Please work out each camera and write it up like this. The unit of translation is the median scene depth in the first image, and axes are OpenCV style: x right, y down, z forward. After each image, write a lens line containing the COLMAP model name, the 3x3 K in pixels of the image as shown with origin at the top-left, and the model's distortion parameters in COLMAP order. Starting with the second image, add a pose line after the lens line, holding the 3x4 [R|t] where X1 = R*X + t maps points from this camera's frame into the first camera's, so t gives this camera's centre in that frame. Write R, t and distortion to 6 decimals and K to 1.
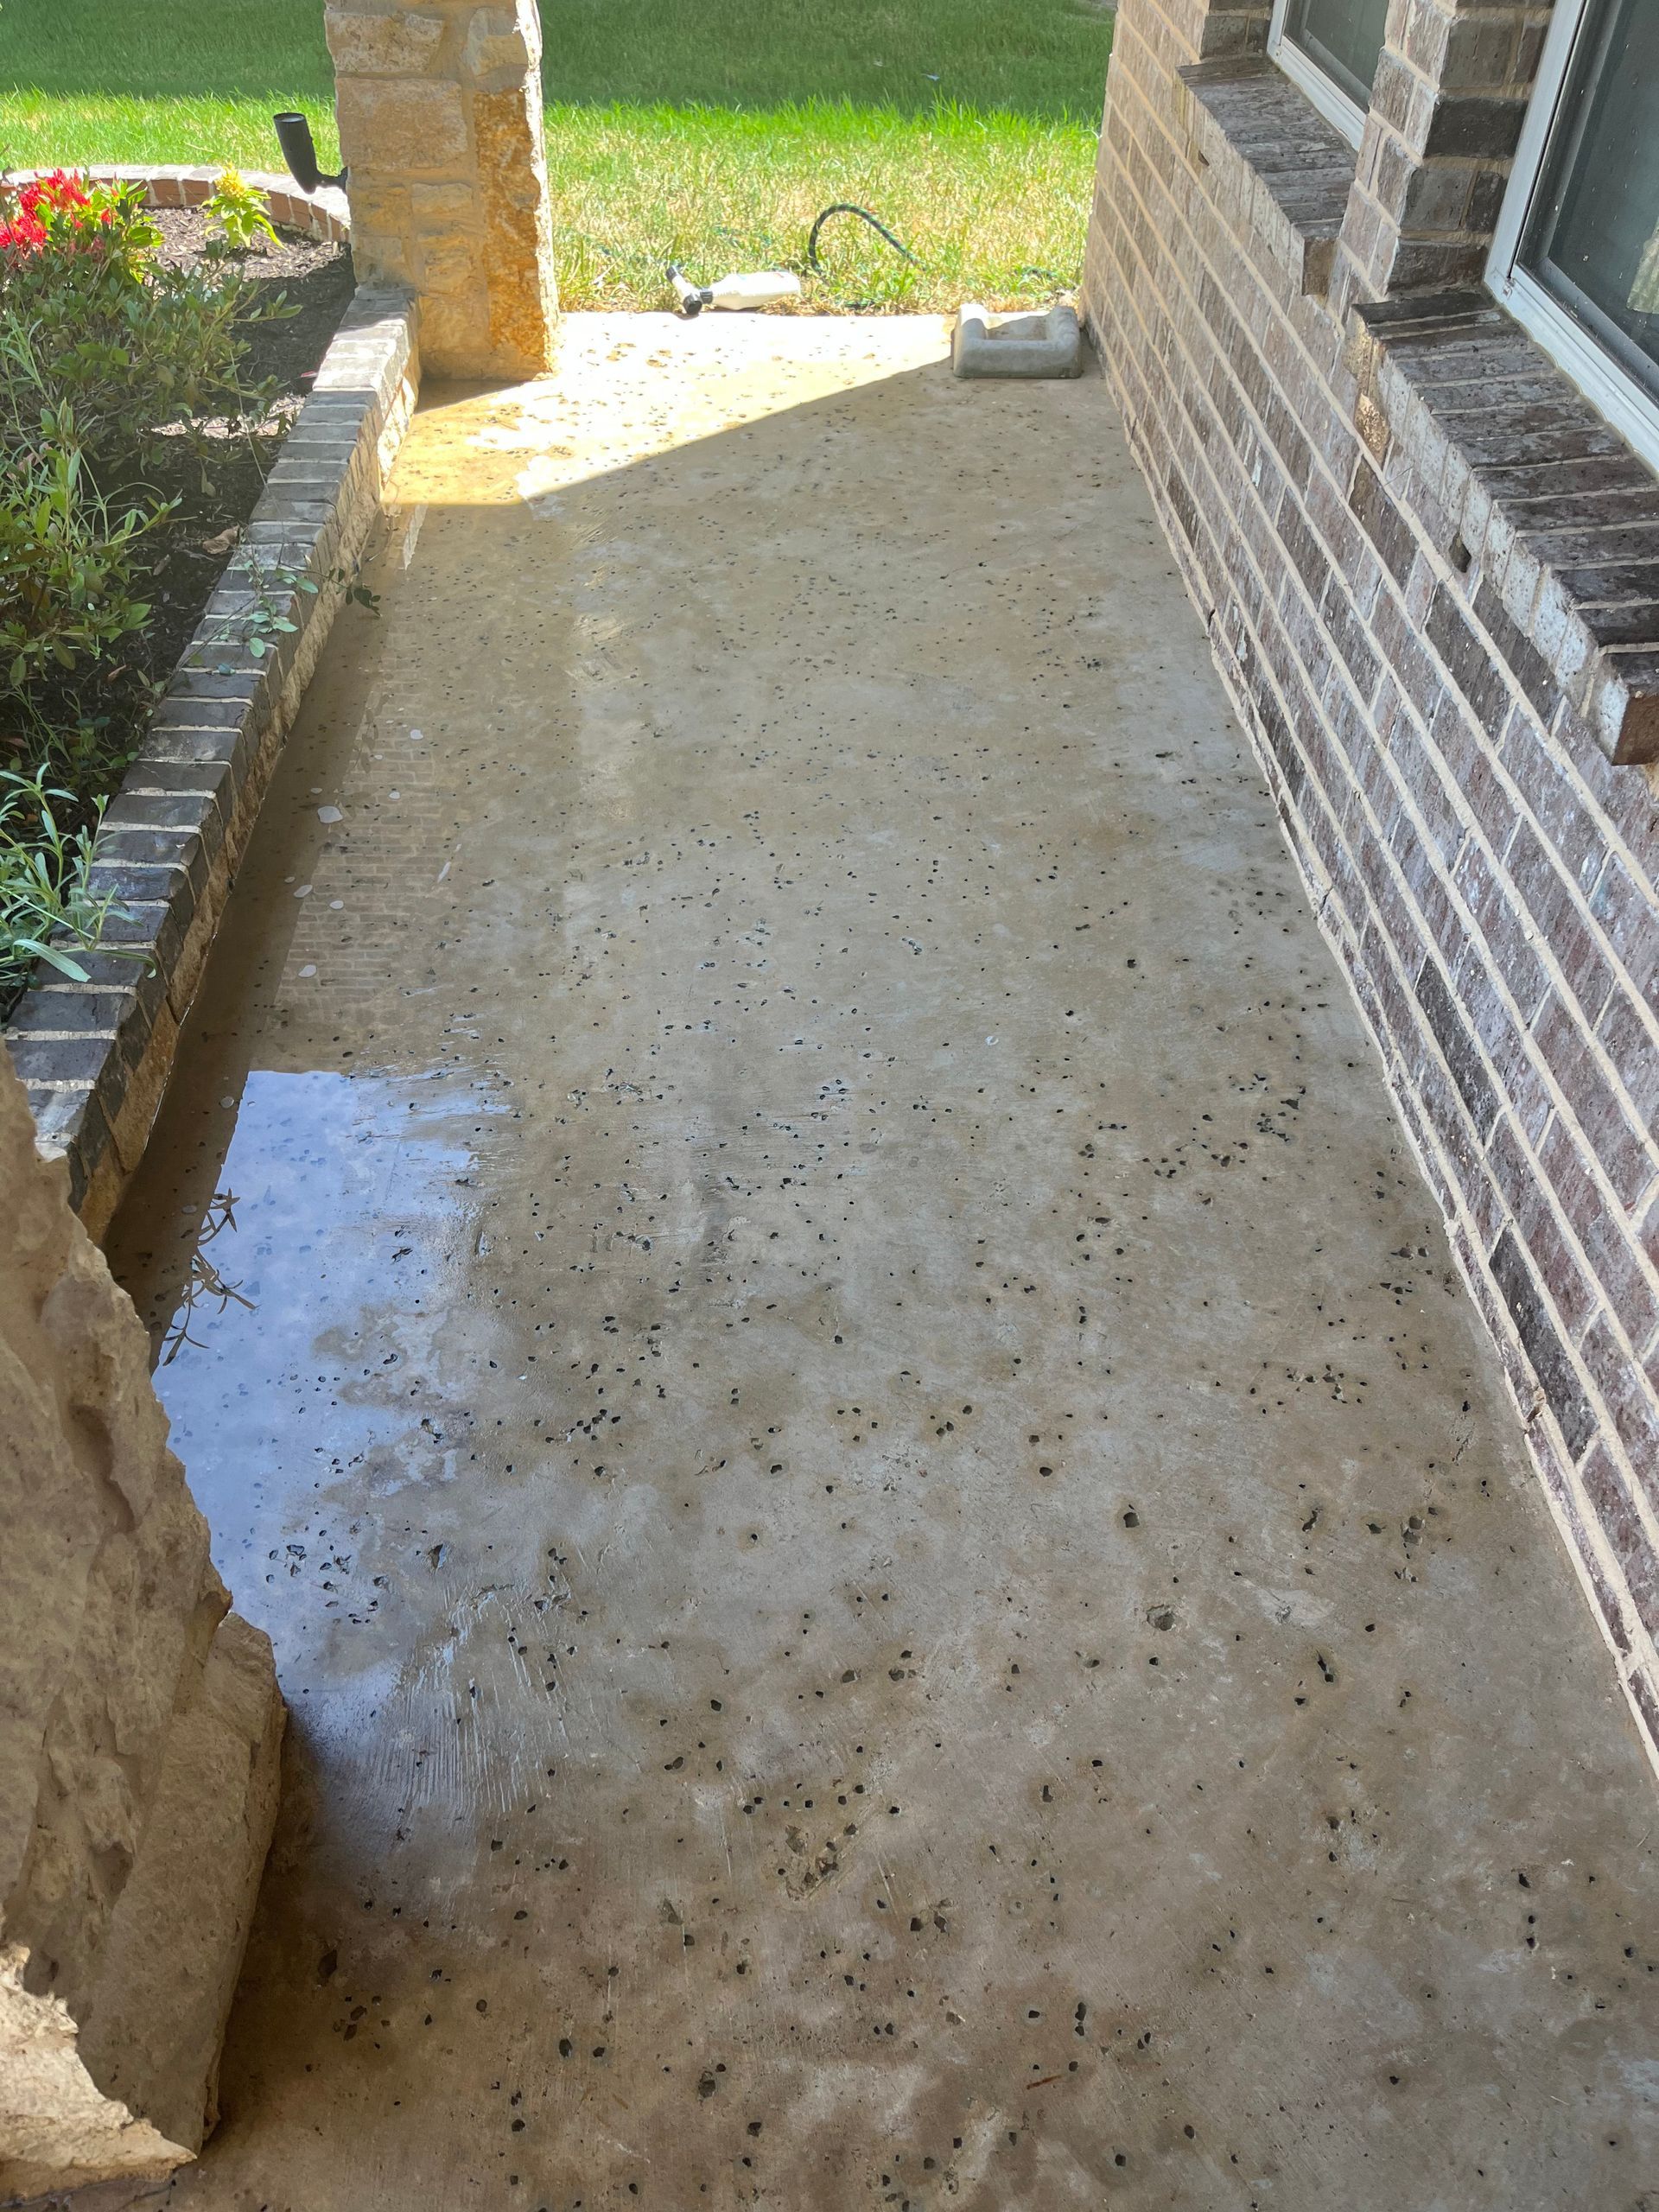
lens RADIAL K [[1691.0, 0, 792.5], [0, 1691.0, 1103.0], [0, 0, 1]] dist [0.074912, -0.106580]
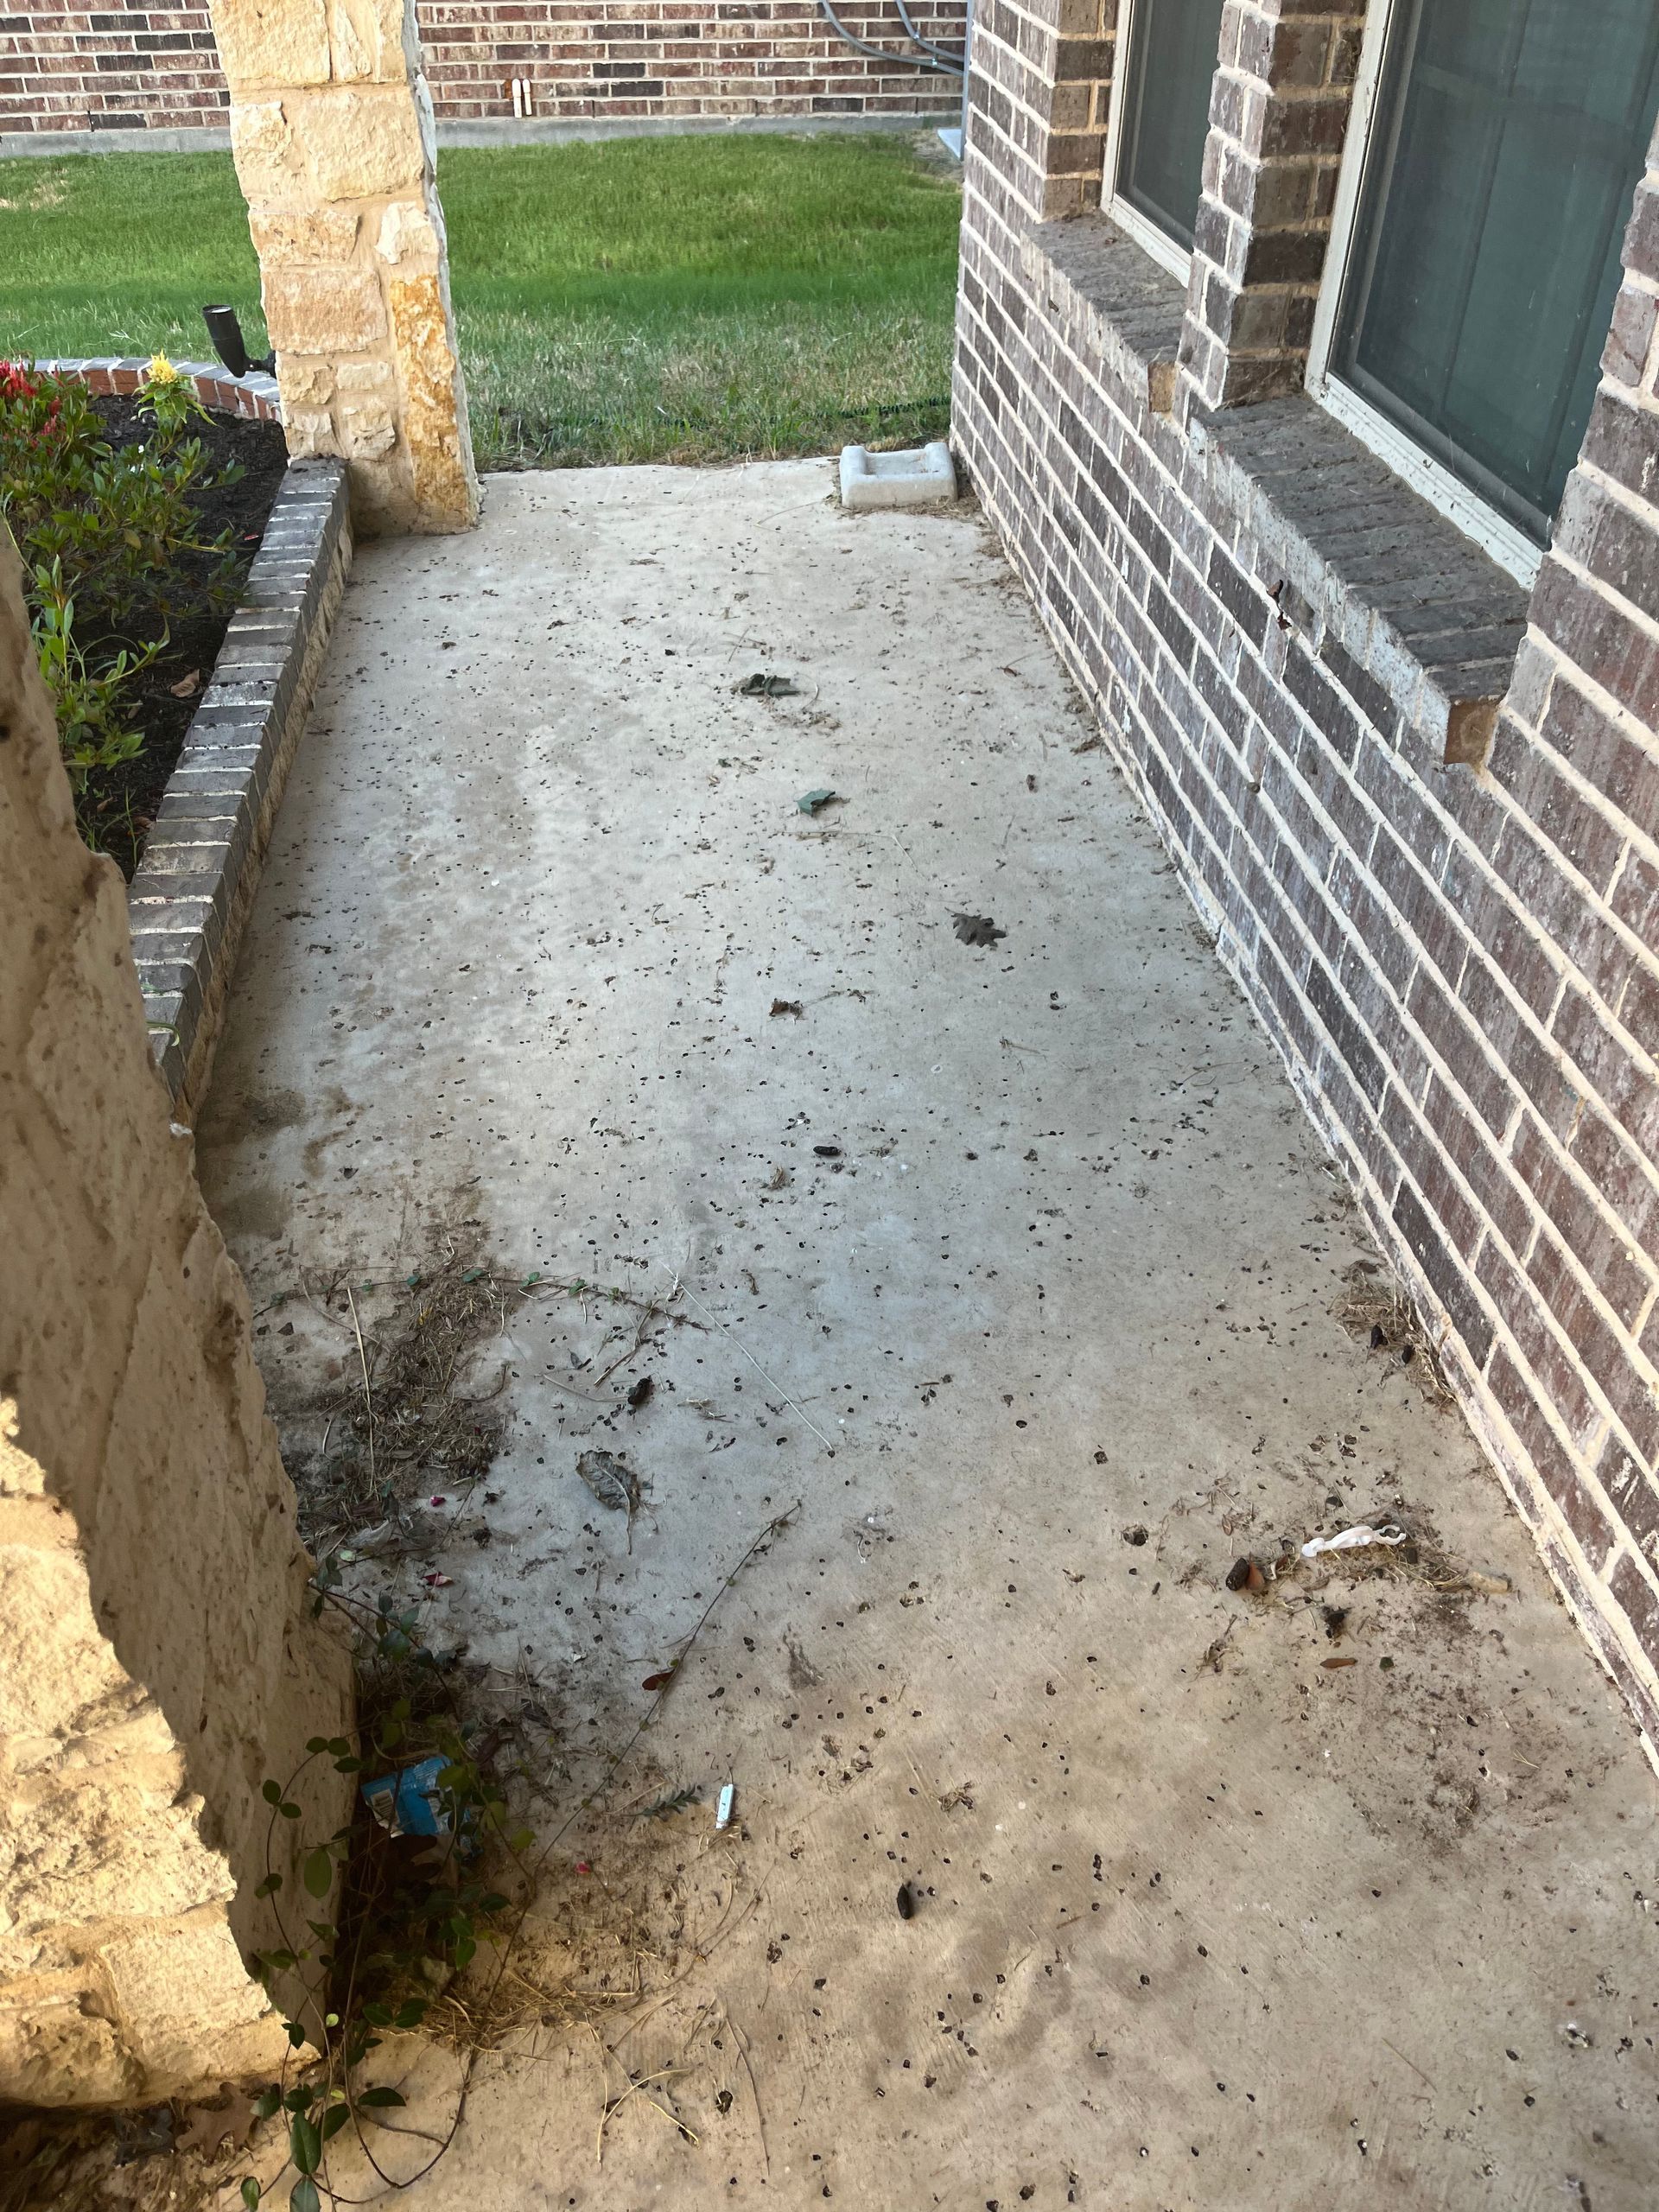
lens RADIAL K [[1691.0, 0, 792.5], [0, 1691.0, 1103.0], [0, 0, 1]] dist [0.074912, -0.106580]
pose [[0.996248, -0.072507, 0.047257, -0.032844], [0.076105, 0.993932, -0.079420, 0.071590], [-0.041211, 0.082719, 0.995720, -0.104162]]
